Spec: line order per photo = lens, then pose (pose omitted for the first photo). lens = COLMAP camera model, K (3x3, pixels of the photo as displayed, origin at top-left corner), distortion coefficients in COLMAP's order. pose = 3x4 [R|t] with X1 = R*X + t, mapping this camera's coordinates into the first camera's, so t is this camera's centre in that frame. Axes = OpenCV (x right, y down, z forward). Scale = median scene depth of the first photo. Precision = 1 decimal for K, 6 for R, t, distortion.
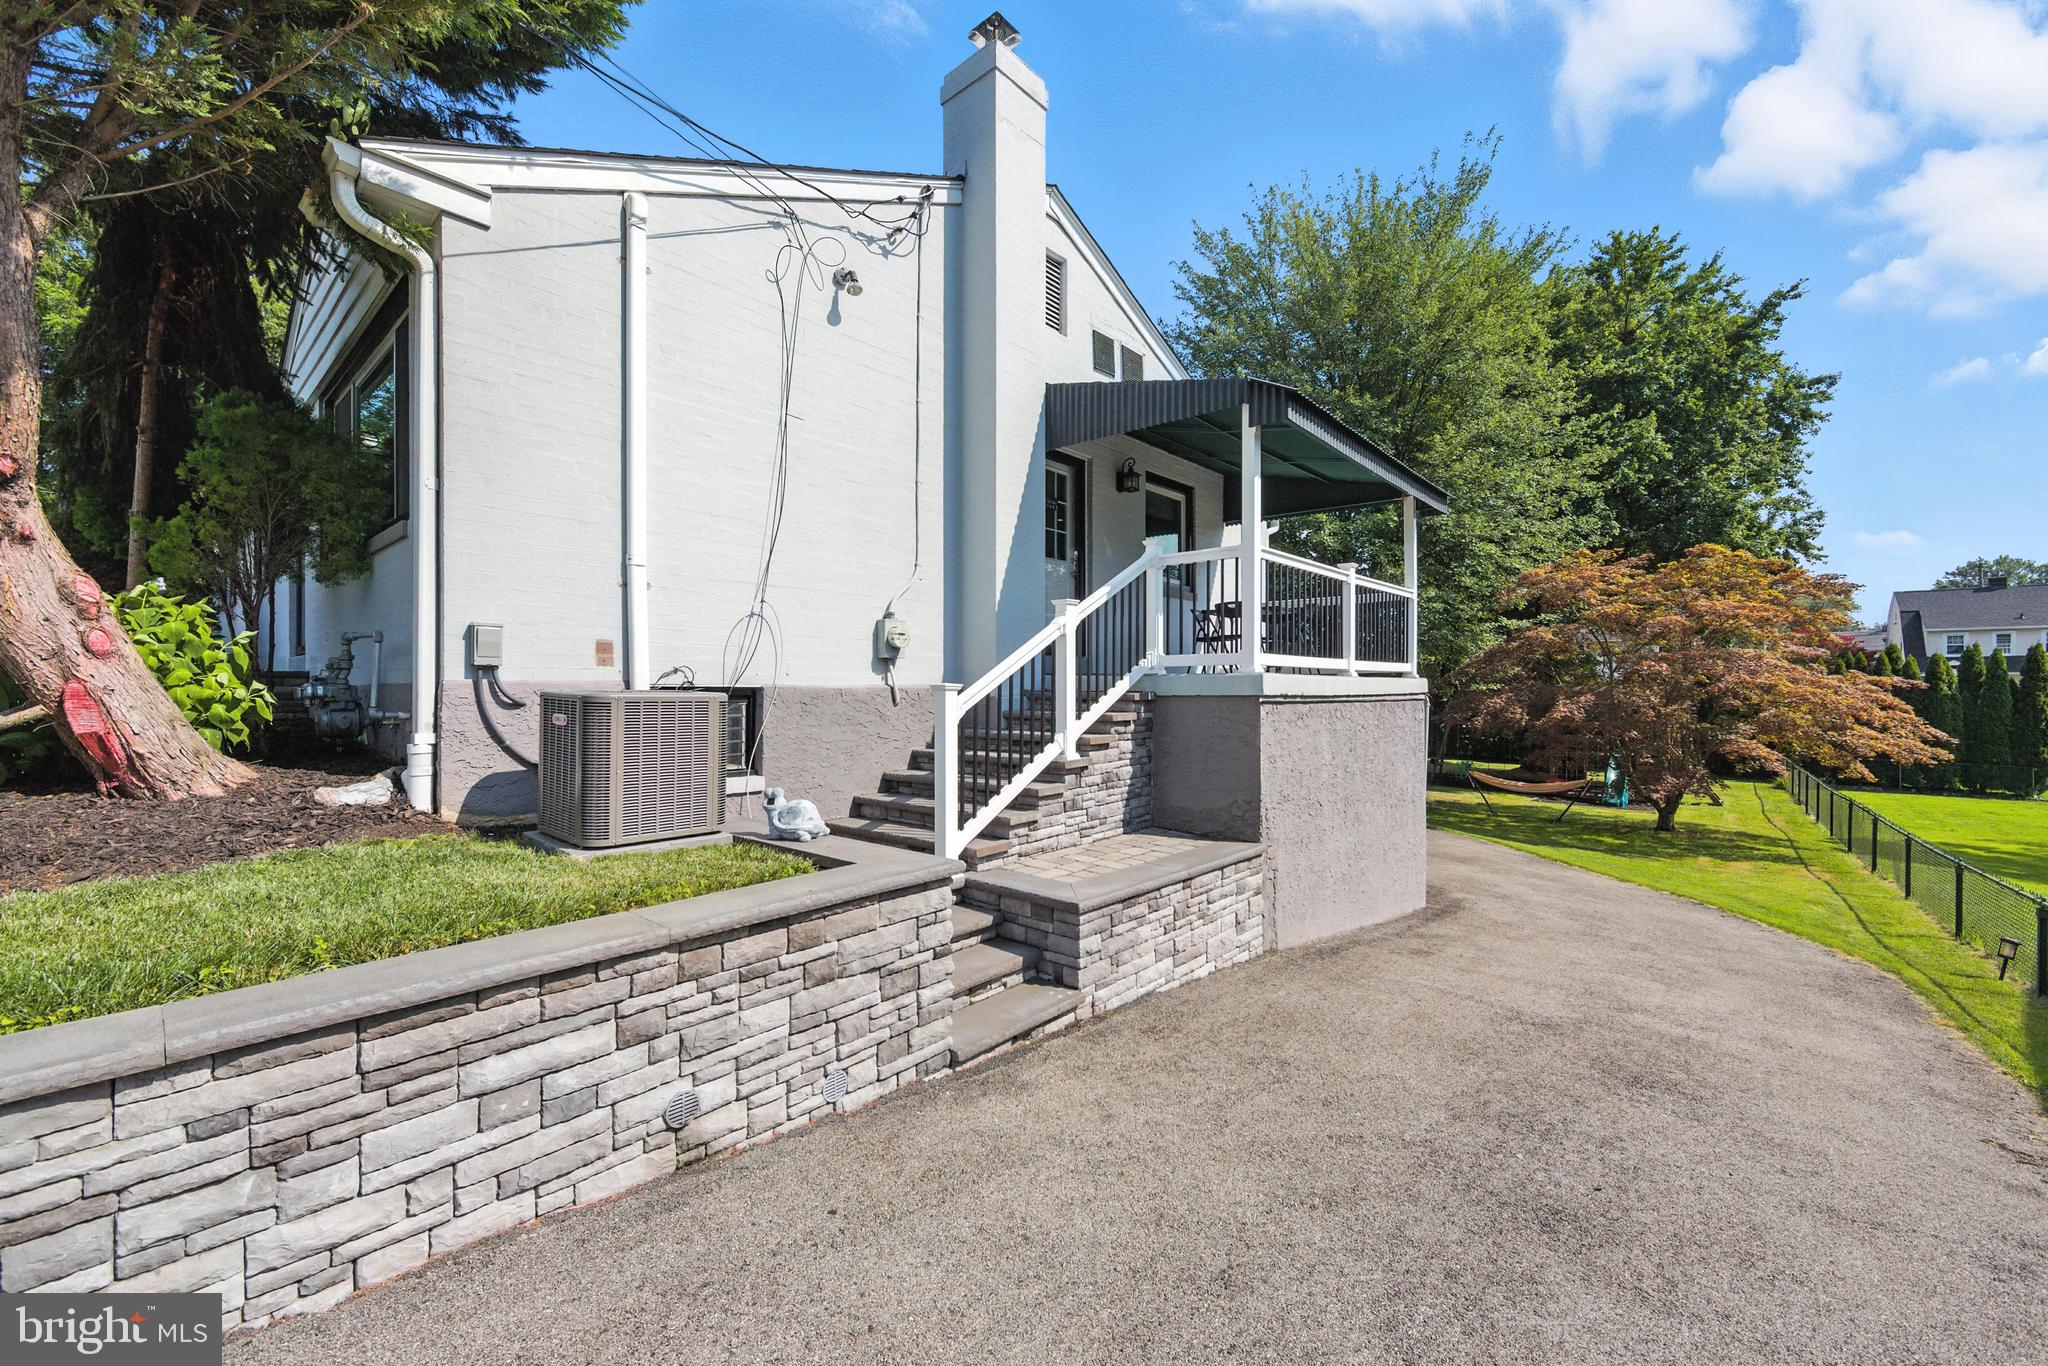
lens RADIAL K [[816.9, 0, 1024.0], [0, 816.9, 683.0], [0, 0, 1]] dist [-0.000996, 0.000134]
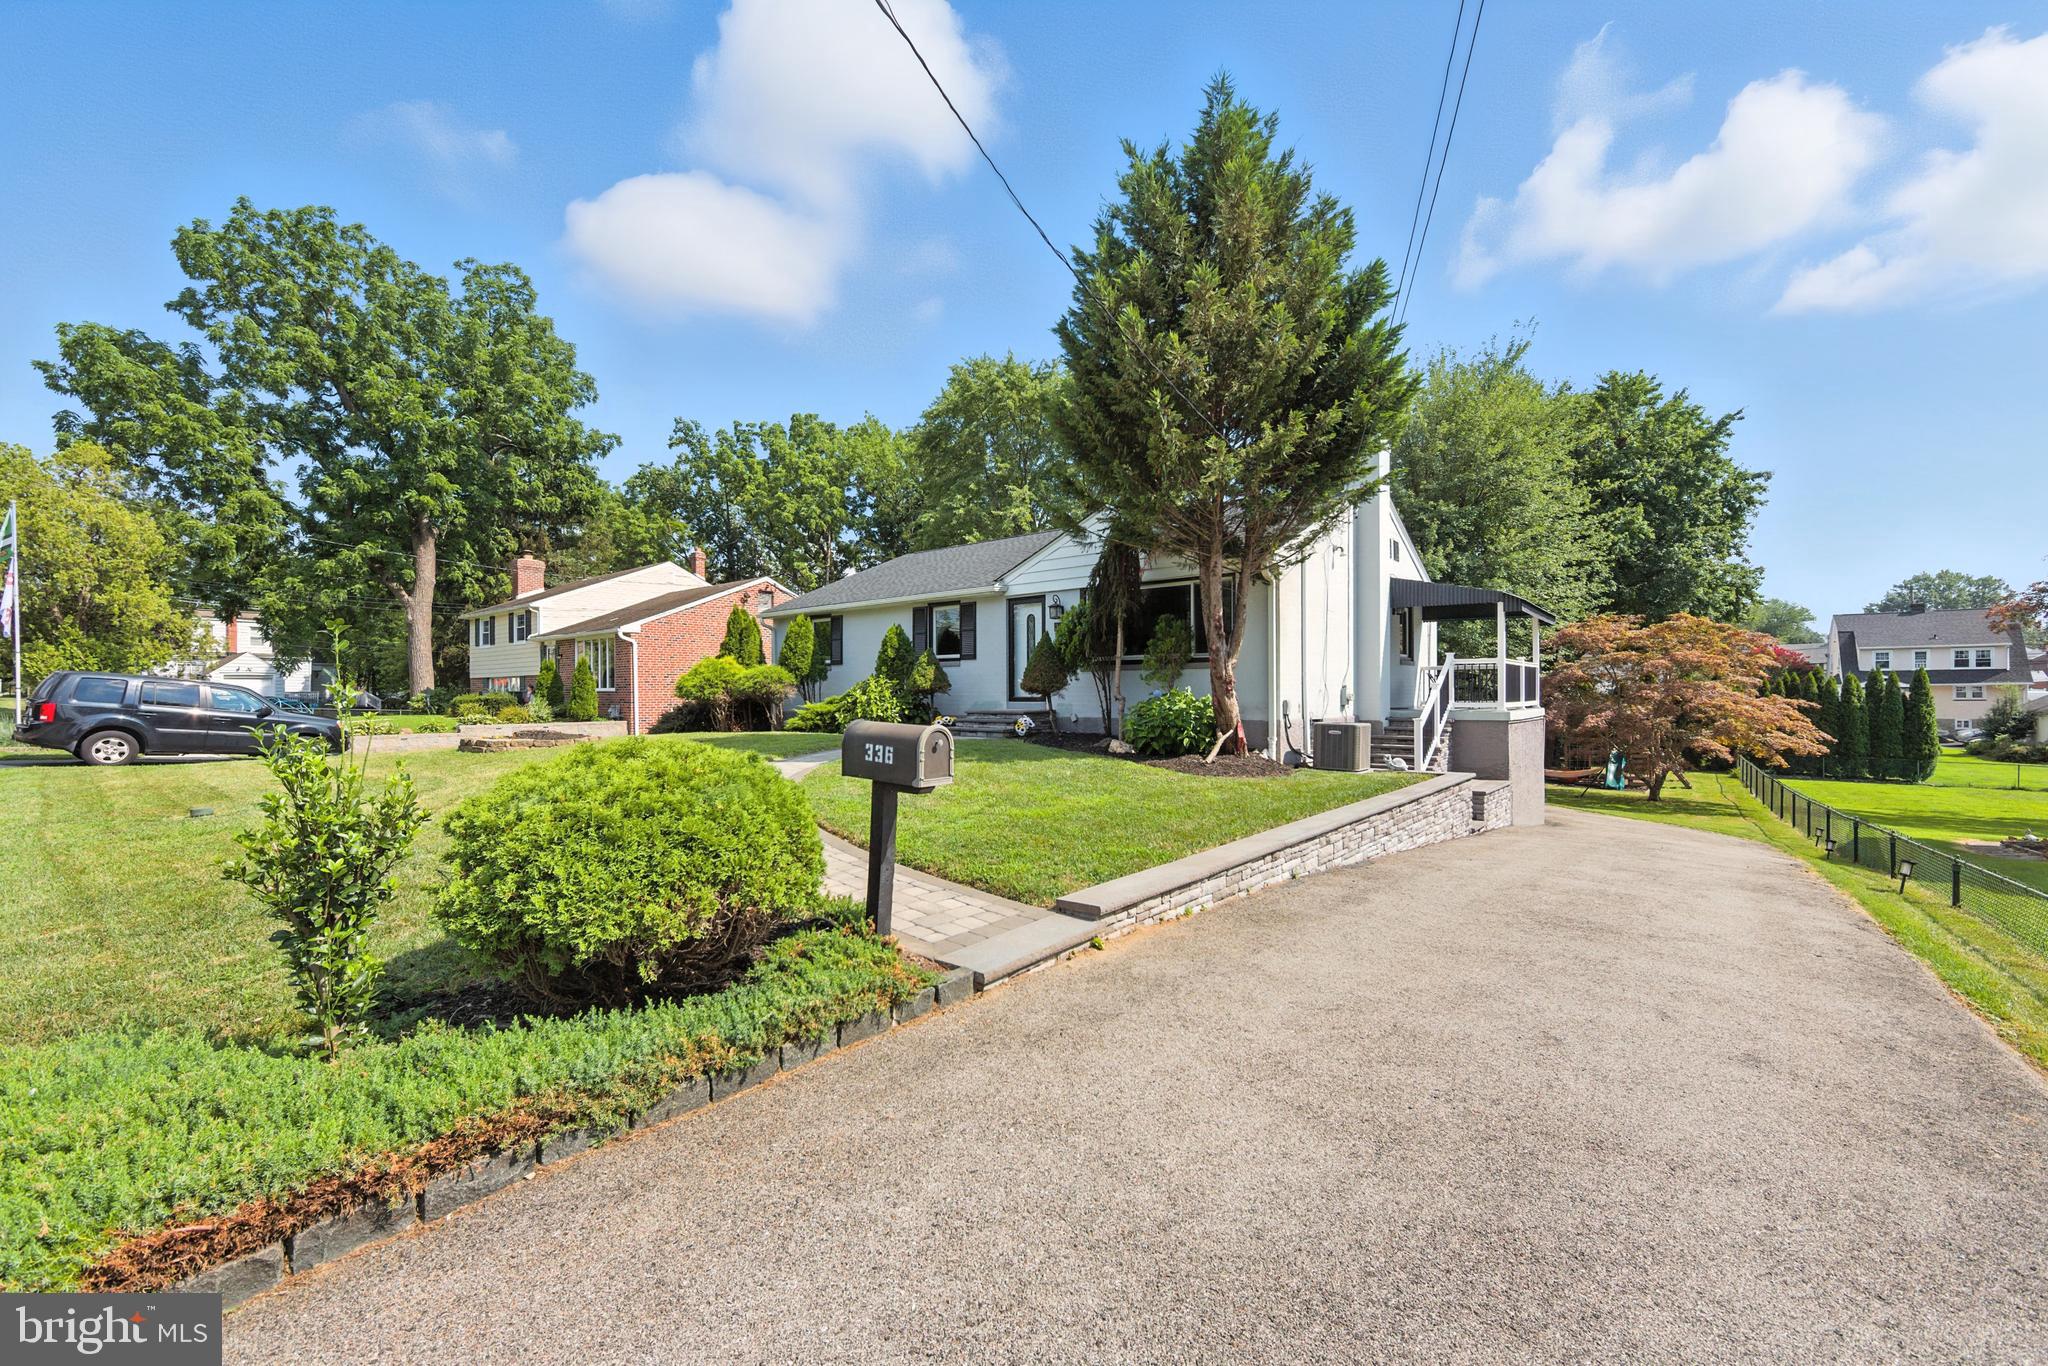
lens RADIAL K [[808.7, 0, 1042.3], [0, 808.7, 687.0], [0, 0, 1]] dist [-0.000017, 0.000110]
pose [[0.999492, -0.004715, 0.031528, -0.330783], [0.004894, 0.999972, -0.005613, -0.021956], [-0.031501, 0.005764, 0.999487, -0.386764]]
